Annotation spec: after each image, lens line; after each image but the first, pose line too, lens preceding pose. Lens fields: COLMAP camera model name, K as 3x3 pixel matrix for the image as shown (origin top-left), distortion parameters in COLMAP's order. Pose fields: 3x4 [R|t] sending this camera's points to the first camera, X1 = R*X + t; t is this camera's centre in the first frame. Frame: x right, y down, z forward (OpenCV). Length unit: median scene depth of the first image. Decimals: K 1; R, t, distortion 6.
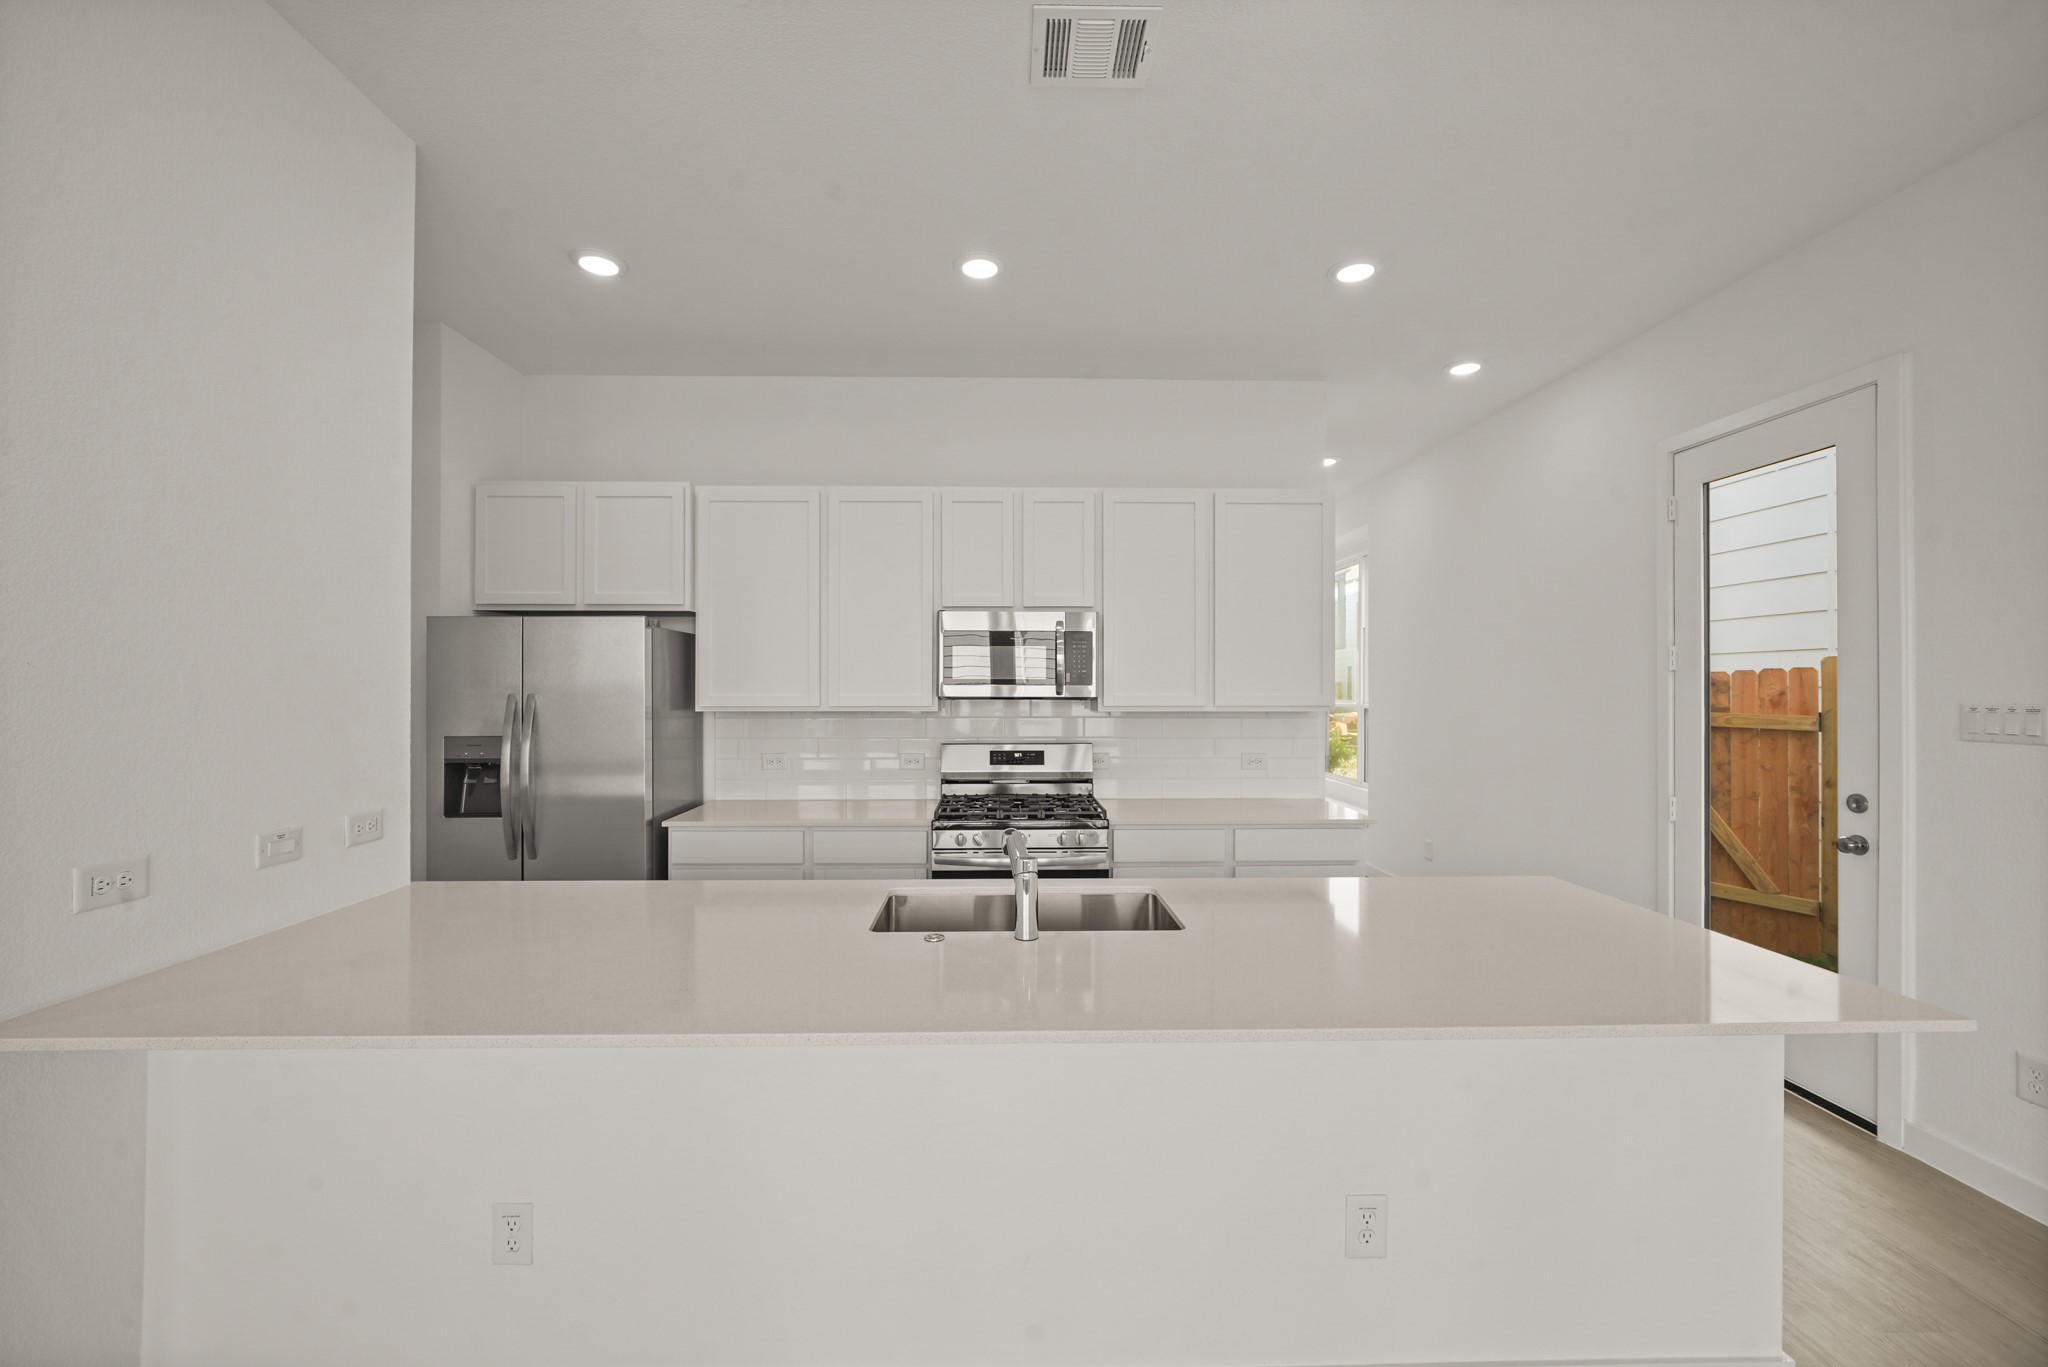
lens RADIAL K [[815.7, 0, 1013.6], [0, 815.7, 682.7], [0, 0, 1]] dist [-0.003463, 0.000022]
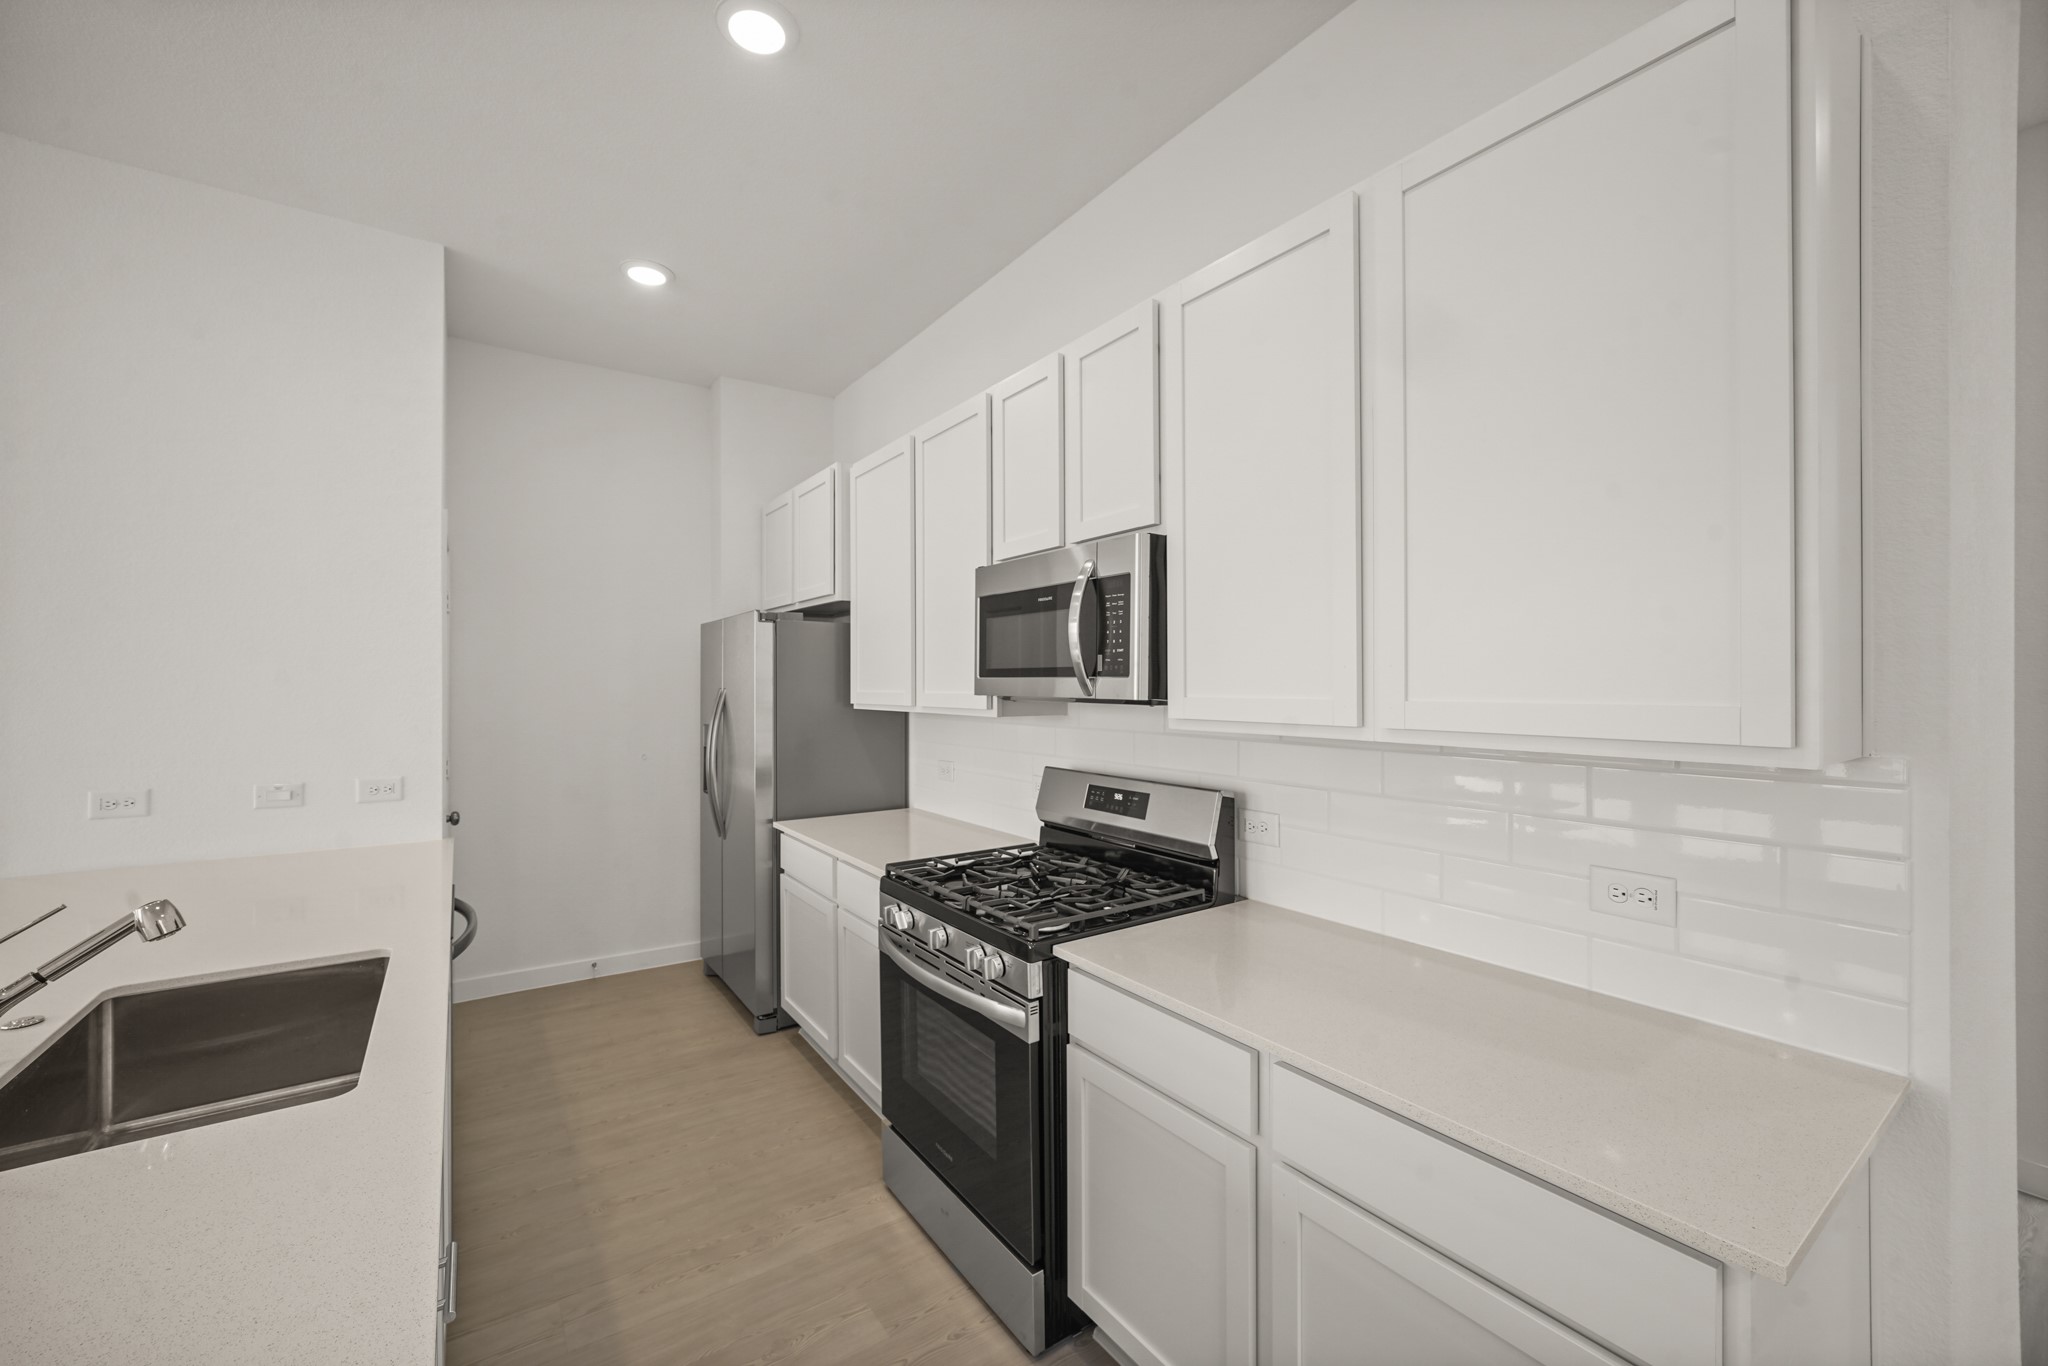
lens RADIAL K [[815.7, 0, 1013.6], [0, 815.7, 682.2], [0, 0, 1]] dist [-0.003463, 0.000022]
pose [[0.545075, -0.002379, -0.838384, 0.495206], [0.004329, 0.999991, -0.000023, 0.006293], [0.838376, -0.003617, 0.545081, 0.669051]]
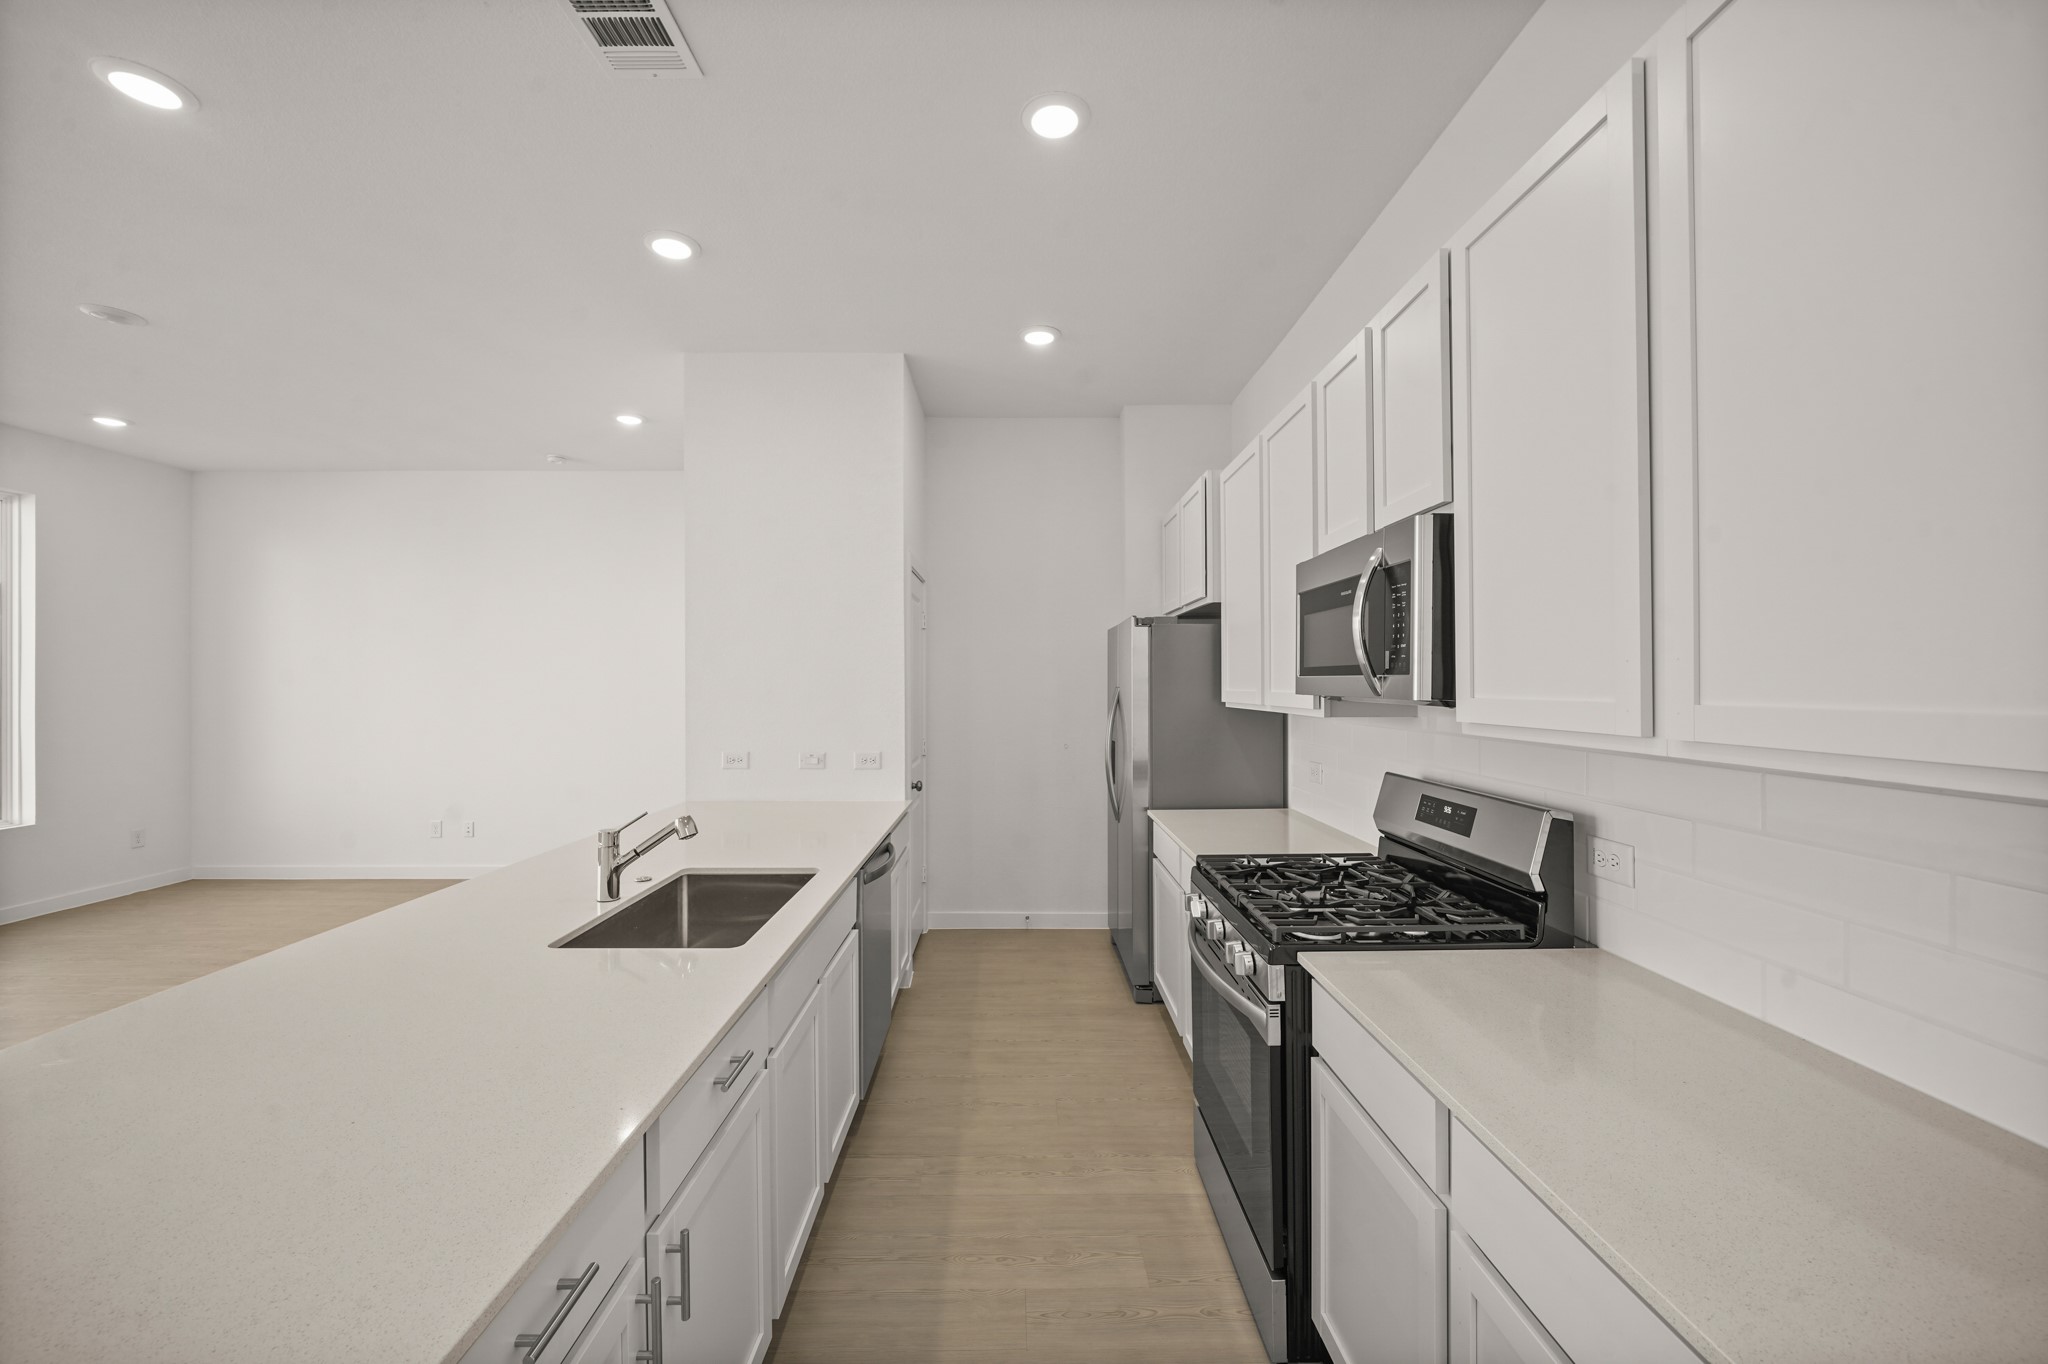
lens RADIAL K [[807.6, 0, 1015.6], [0, 807.6, 681.8], [0, 0, 1]] dist [-0.002370, -0.000043]
pose [[-0.016483, -0.002463, -0.999861, 0.569856], [0.006780, 0.999974, -0.002575, 0.006714], [0.999841, -0.006822, -0.016465, 0.795343]]
